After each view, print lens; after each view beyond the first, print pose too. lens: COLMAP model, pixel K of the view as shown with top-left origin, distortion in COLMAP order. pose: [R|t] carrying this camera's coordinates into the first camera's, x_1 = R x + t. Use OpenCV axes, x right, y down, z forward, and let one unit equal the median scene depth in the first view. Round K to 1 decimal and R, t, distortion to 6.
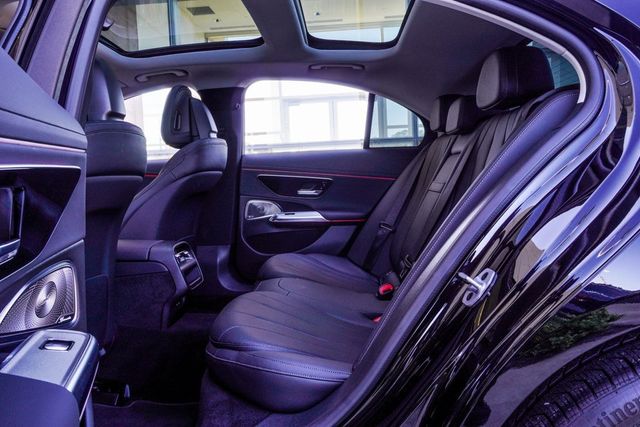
lens RADIAL K [[482.4, 0, 318.0], [0, 482.4, 208.5], [0, 0, 1]] dist [0.001036, 0.015625]
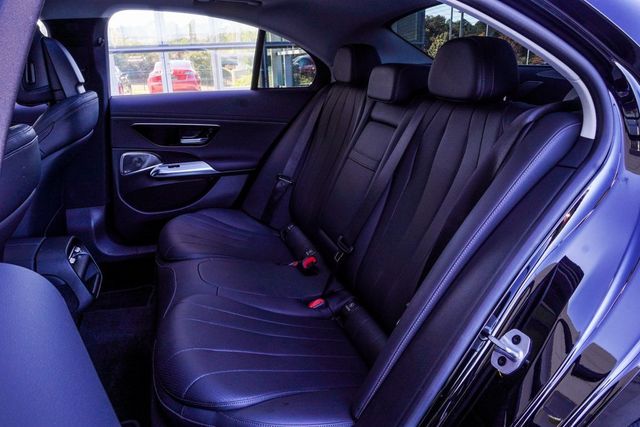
lens RADIAL K [[482.4, 0, 320.9], [0, 482.4, 216.5], [0, 0, 1]] dist [0.001036, 0.015625]
pose [[0.952274, -0.085981, 0.292885, -0.072749], [0.025596, 0.978622, 0.204069, -0.077924], [-0.304170, -0.186833, 0.934117, 0.068495]]
